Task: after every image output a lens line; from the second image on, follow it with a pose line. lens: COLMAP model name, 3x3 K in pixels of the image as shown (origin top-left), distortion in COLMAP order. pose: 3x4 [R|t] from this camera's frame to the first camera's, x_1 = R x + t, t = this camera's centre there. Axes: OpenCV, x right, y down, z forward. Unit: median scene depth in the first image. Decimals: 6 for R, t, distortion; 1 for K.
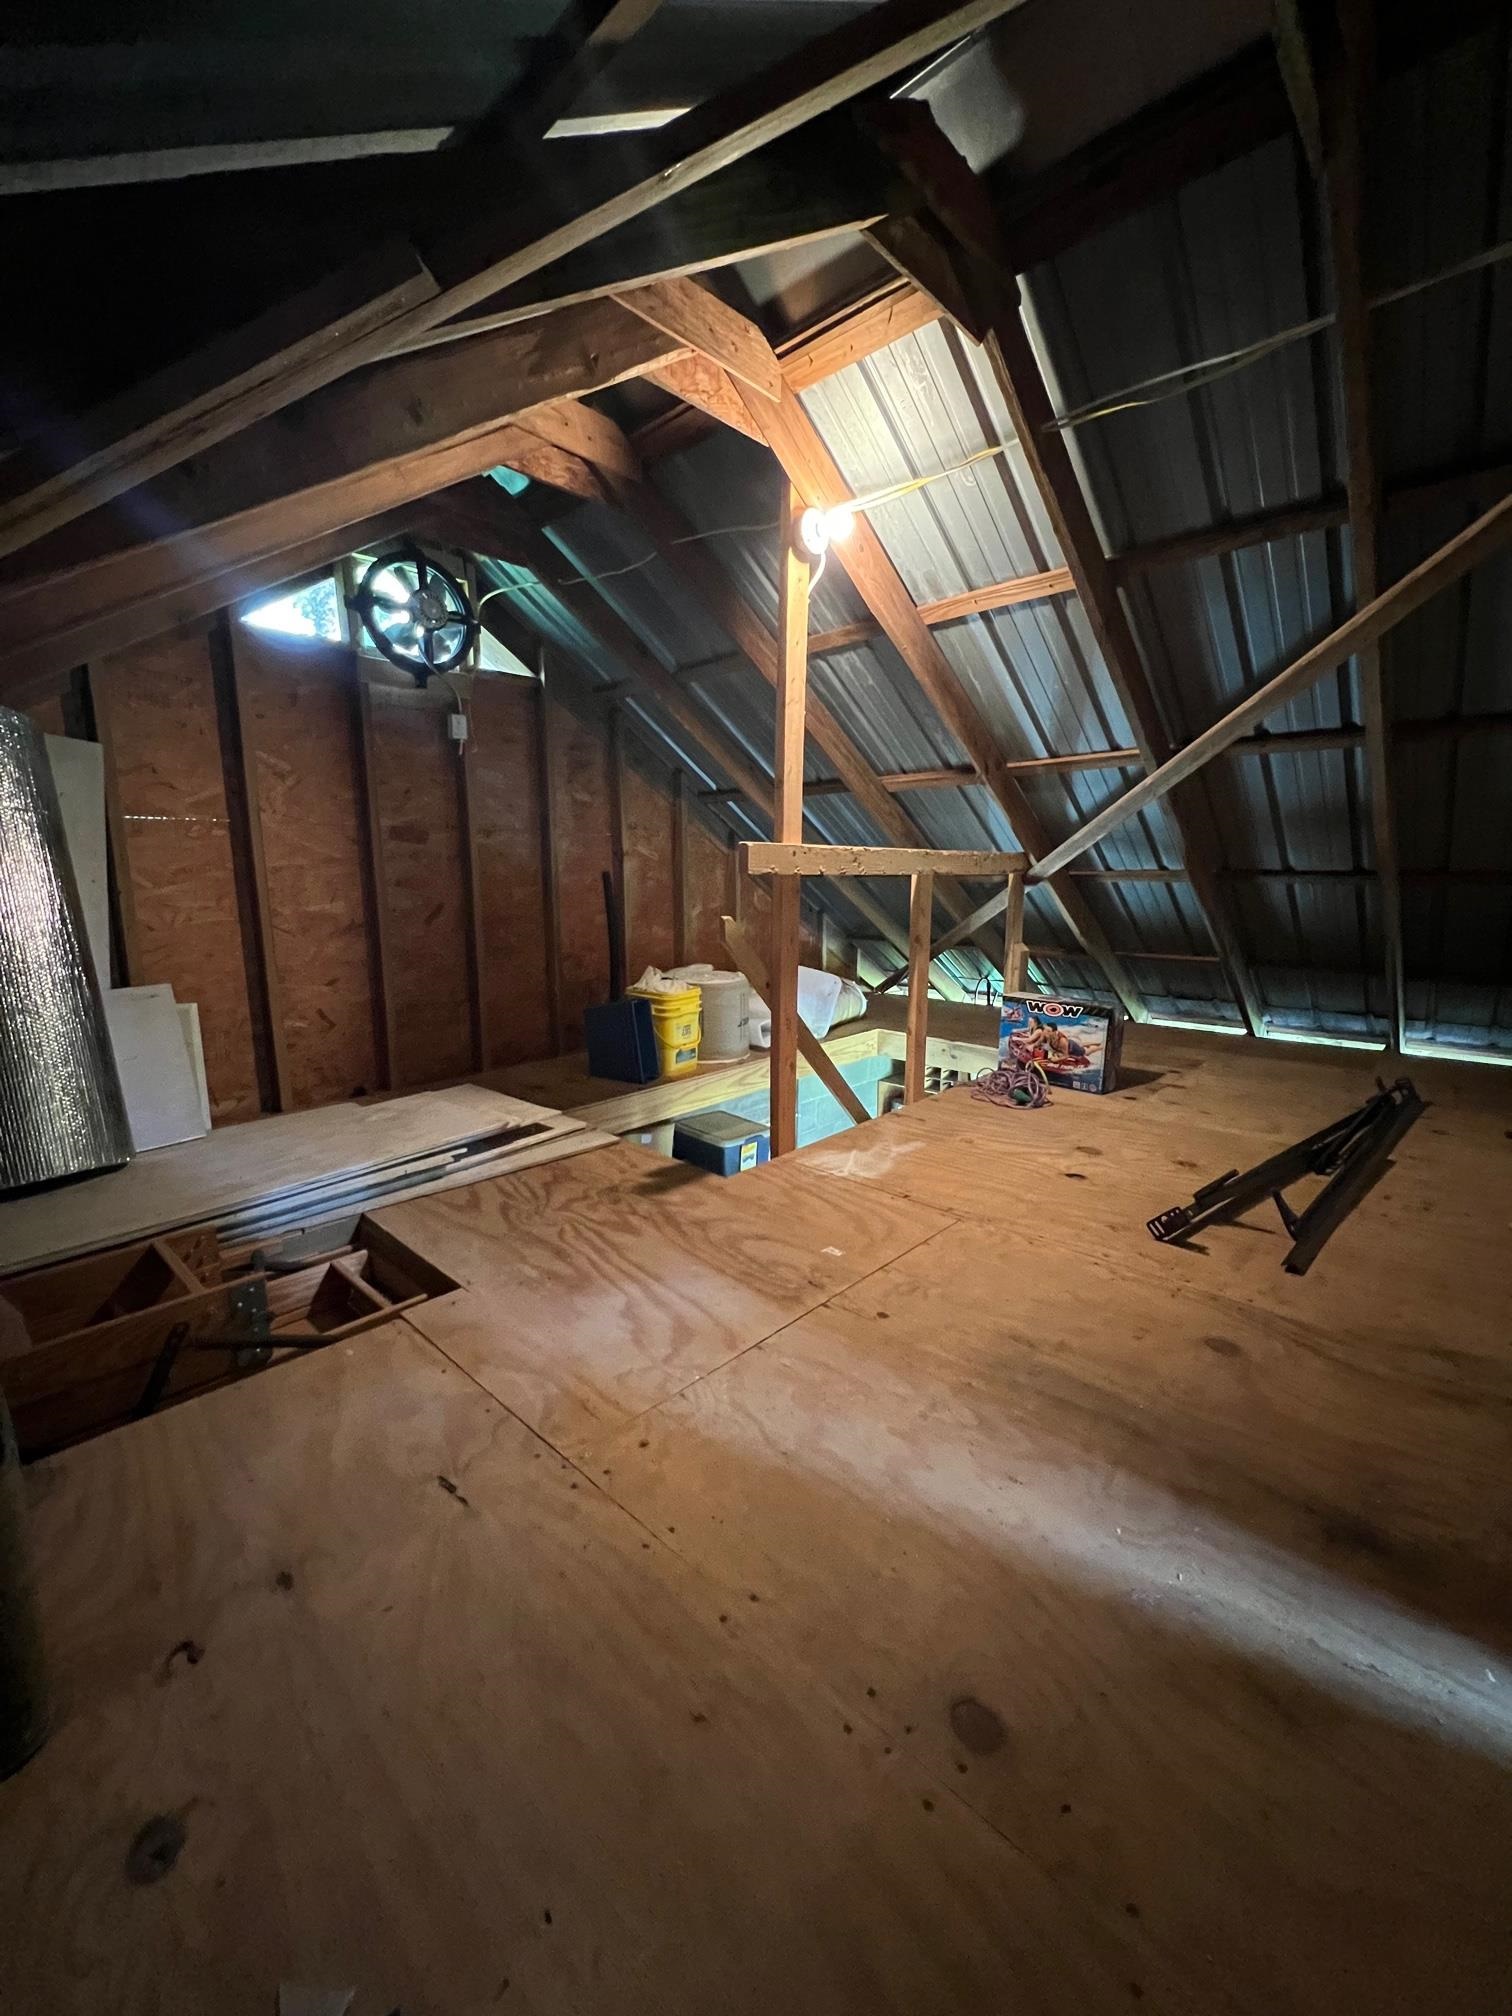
lens RADIAL K [[803.7, 0, 753.9], [0, 803.7, 1009.6], [0, 0, 1]] dist [-0.002269, -0.000303]
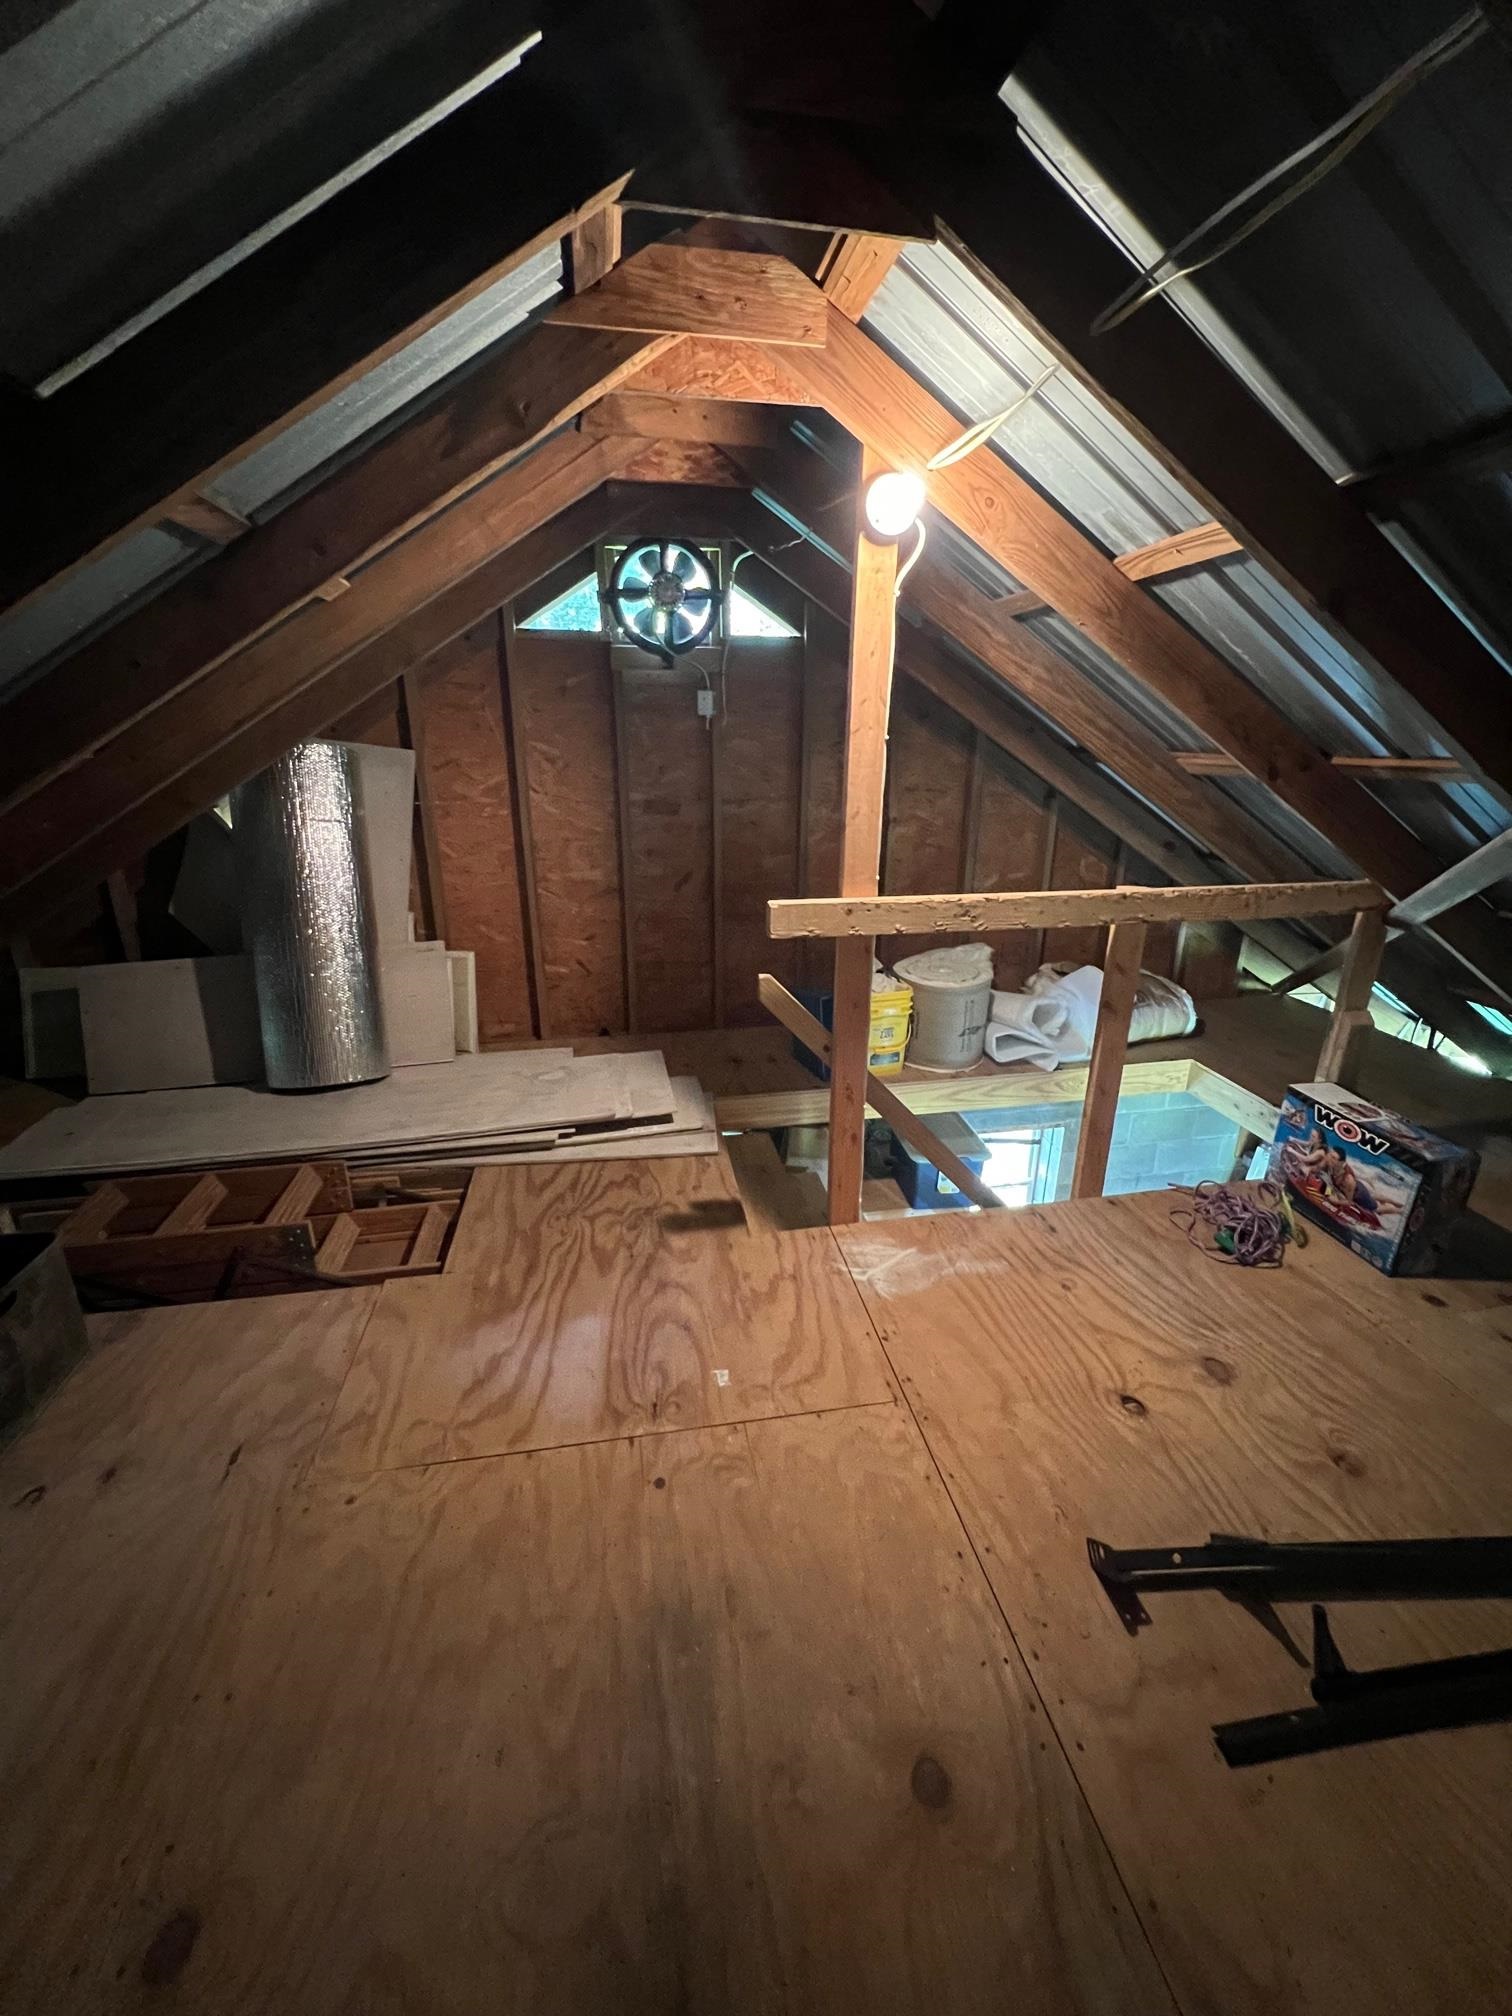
lens RADIAL K [[805.7, 0, 759.0], [0, 805.7, 1006.5], [0, 0, 1]] dist [-0.002476, 0.000011]
pose [[0.805492, 0.196857, -0.558954, 0.369660], [-0.107936, 0.976172, 0.188252, -0.194538], [0.582694, -0.091304, 0.807546, 0.198685]]
